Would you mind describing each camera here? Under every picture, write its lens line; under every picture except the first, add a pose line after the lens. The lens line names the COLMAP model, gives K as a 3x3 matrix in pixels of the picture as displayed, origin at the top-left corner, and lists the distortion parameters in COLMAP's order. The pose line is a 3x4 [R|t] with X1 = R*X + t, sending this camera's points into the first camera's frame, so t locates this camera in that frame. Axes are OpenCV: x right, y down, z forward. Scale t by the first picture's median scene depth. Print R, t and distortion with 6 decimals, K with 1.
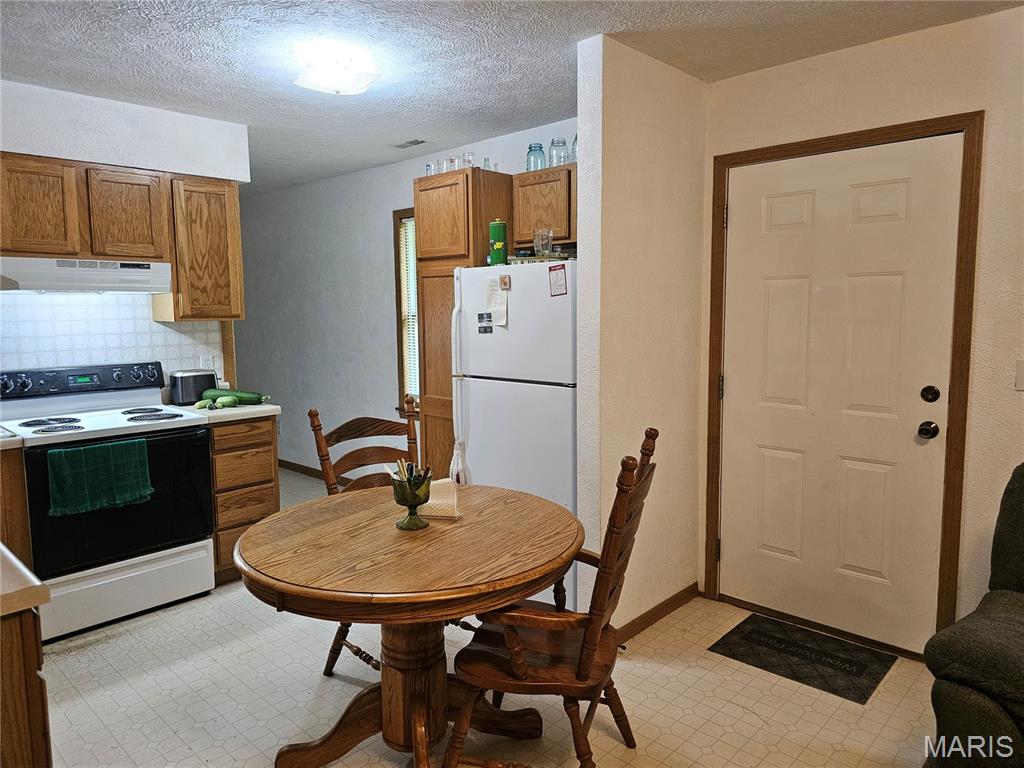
lens RADIAL K [[692.6, 0, 512.5], [0, 692.6, 374.4], [0, 0, 1]] dist [0.089347, -0.104191]
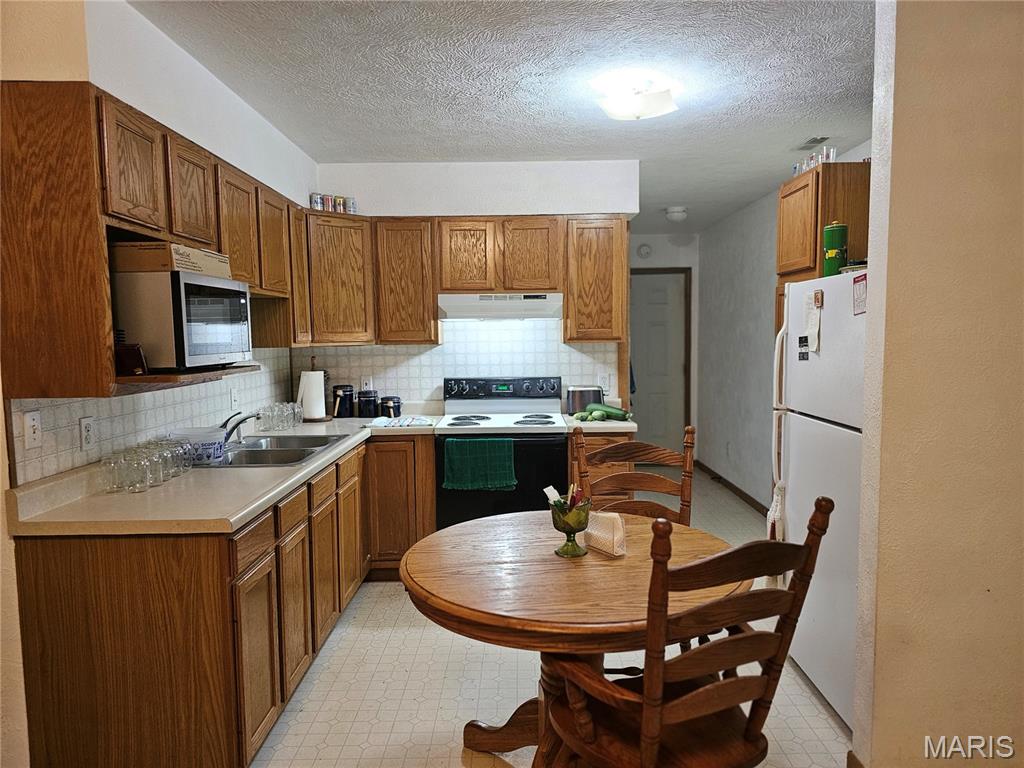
lens RADIAL K [[686.4, 0, 503.0], [0, 686.4, 391.1], [0, 0, 1]] dist [0.067145, -0.080104]
pose [[0.686550, 0.063142, -0.724335, 0.287613], [-0.066304, 0.997508, 0.024109, -0.016874], [0.724053, 0.031474, 0.689026, 0.148277]]
